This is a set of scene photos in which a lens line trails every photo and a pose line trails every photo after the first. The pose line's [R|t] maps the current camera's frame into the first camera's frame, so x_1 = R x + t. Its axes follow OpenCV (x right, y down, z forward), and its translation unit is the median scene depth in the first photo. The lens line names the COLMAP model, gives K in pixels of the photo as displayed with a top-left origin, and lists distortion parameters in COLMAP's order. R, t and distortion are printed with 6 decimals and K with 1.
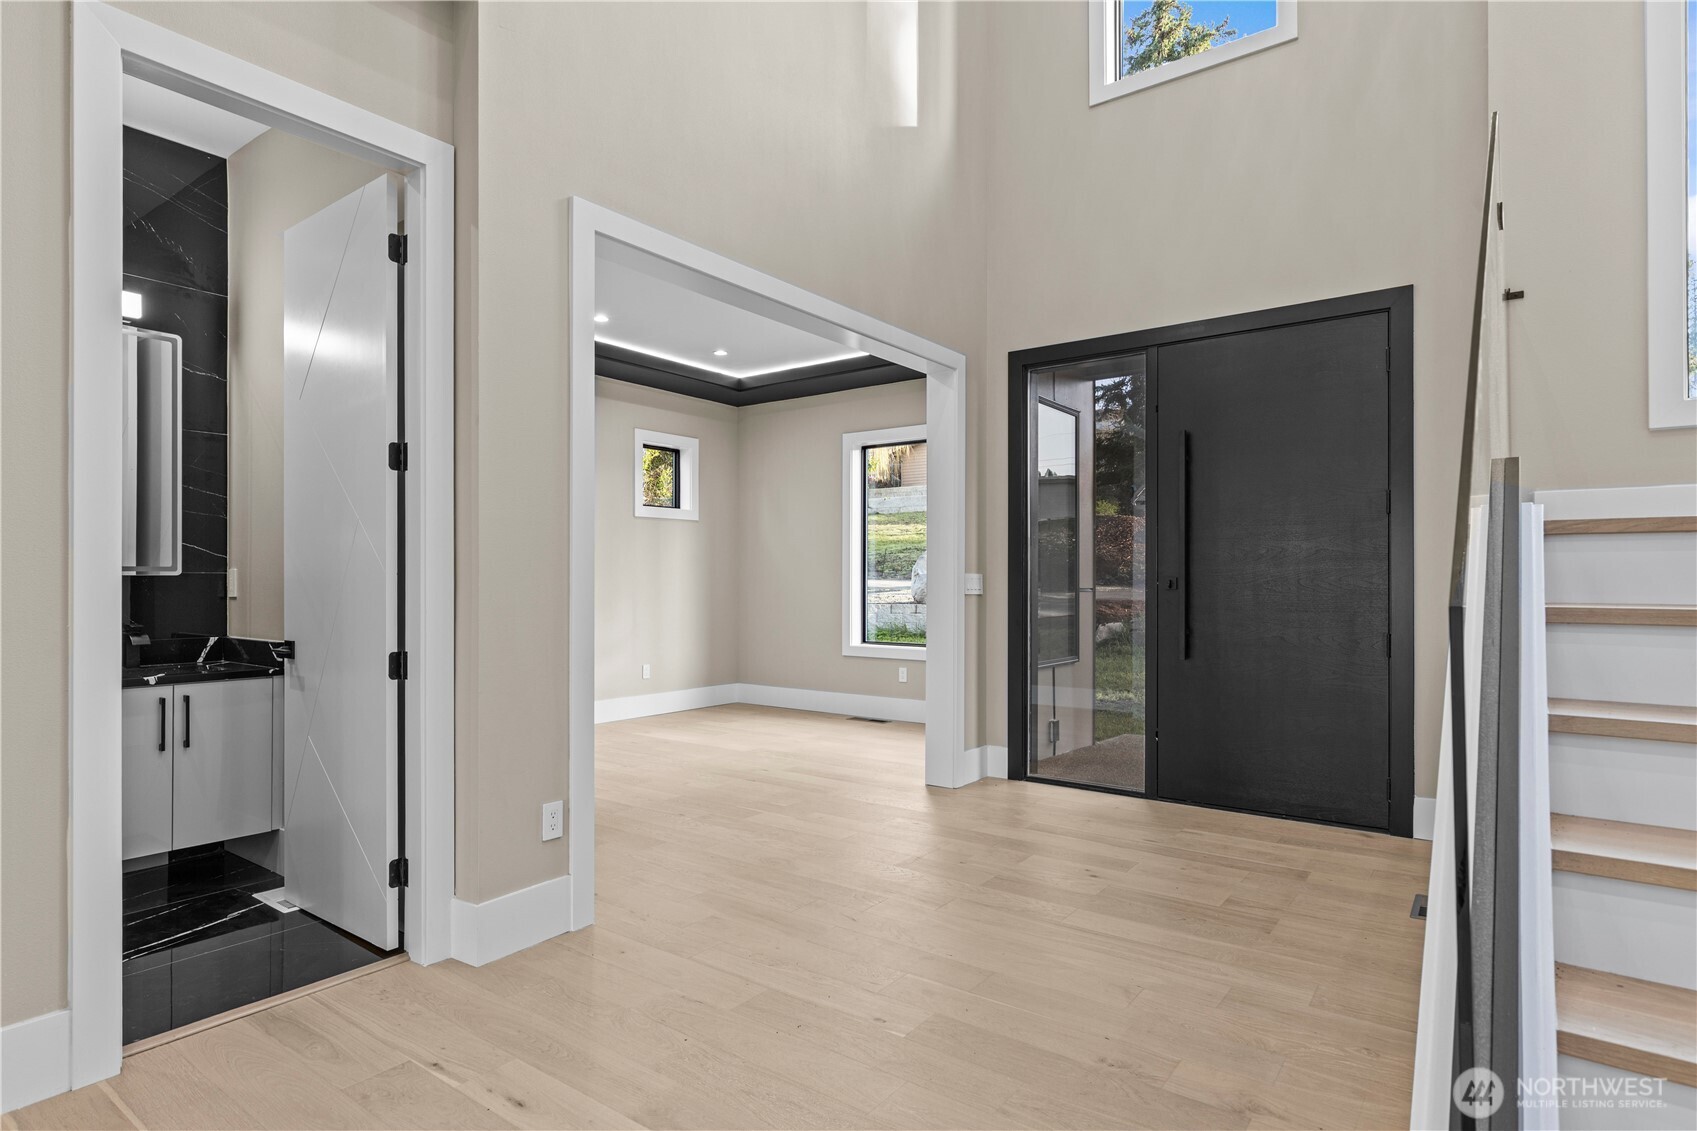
lens RADIAL K [[904.6, 0, 844.2], [0, 904.6, 582.6], [0, 0, 1]] dist [0.003931, 0.000506]
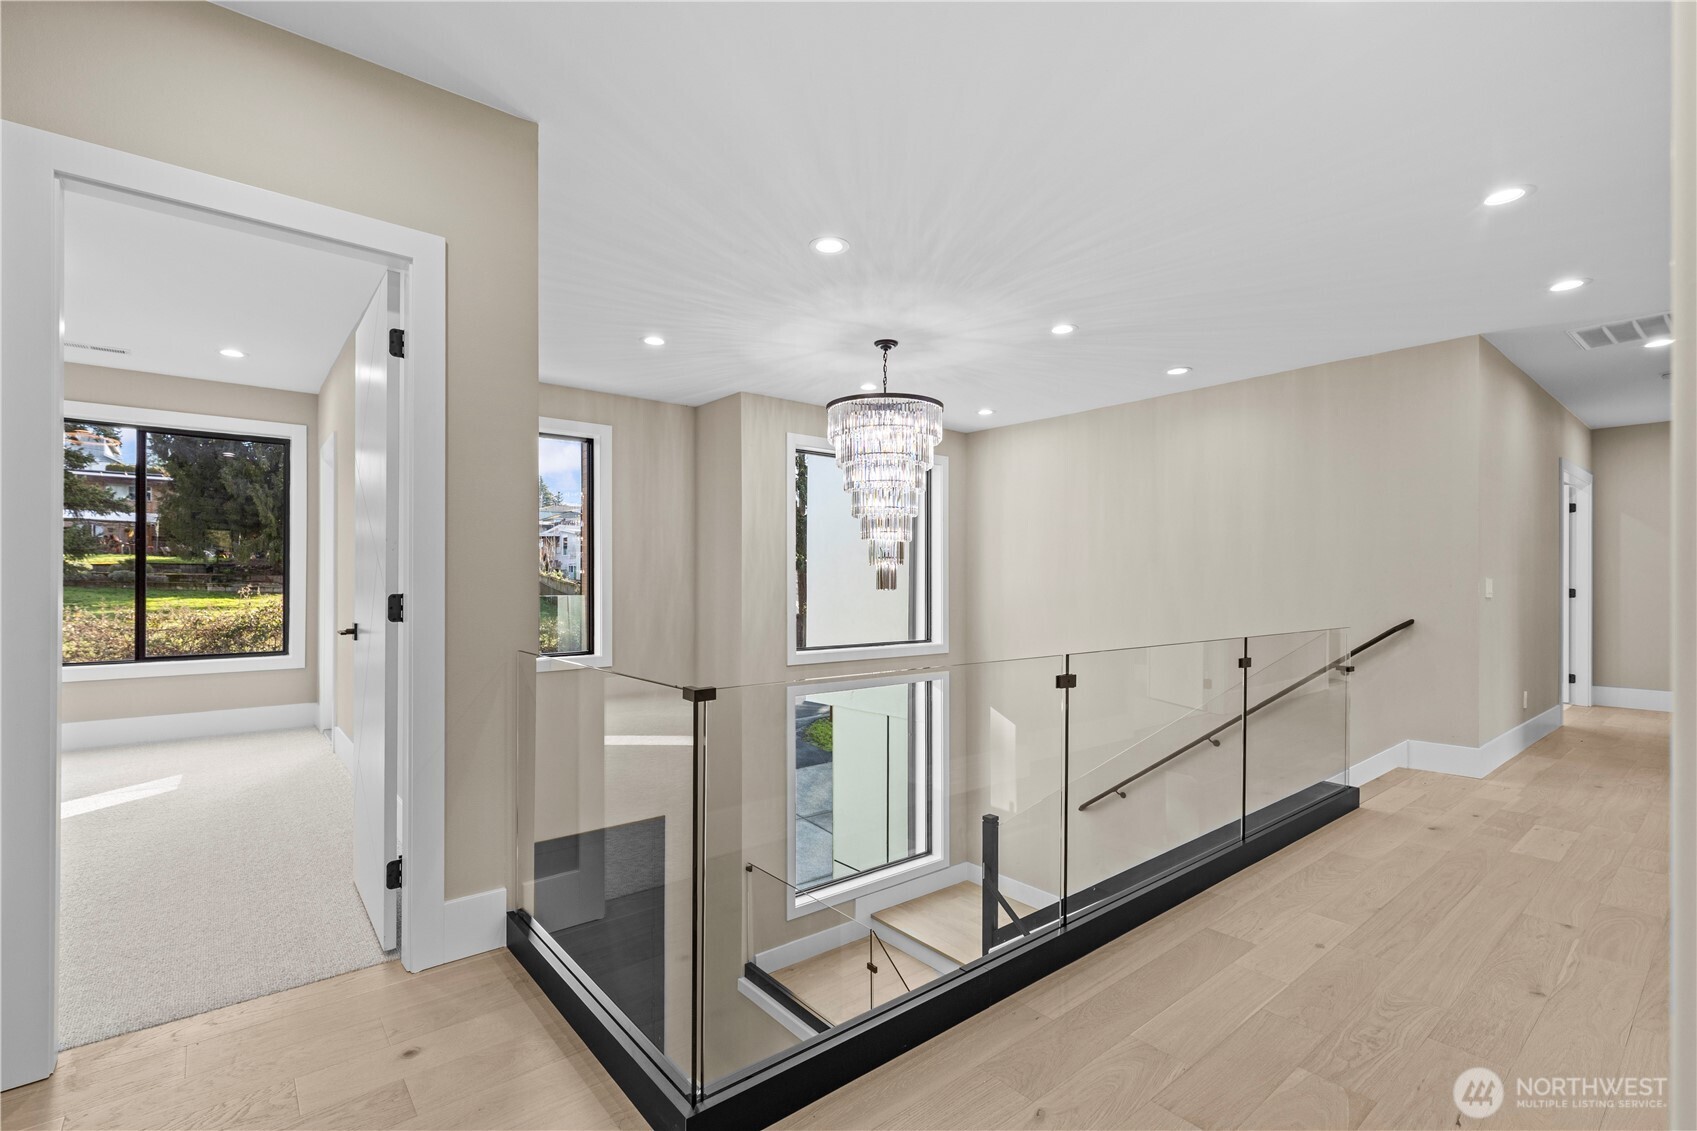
lens RADIAL K [[760.7, 0, 840.4], [0, 760.7, 583.3], [0, 0, 1]] dist [0.003561, 0.000414]
pose [[0.244685, 0.006333, 0.969582, -0.861833], [-0.000571, 0.999979, -0.006388, -0.847086], [-0.969602, 0.001009, 0.244684, 0.278939]]
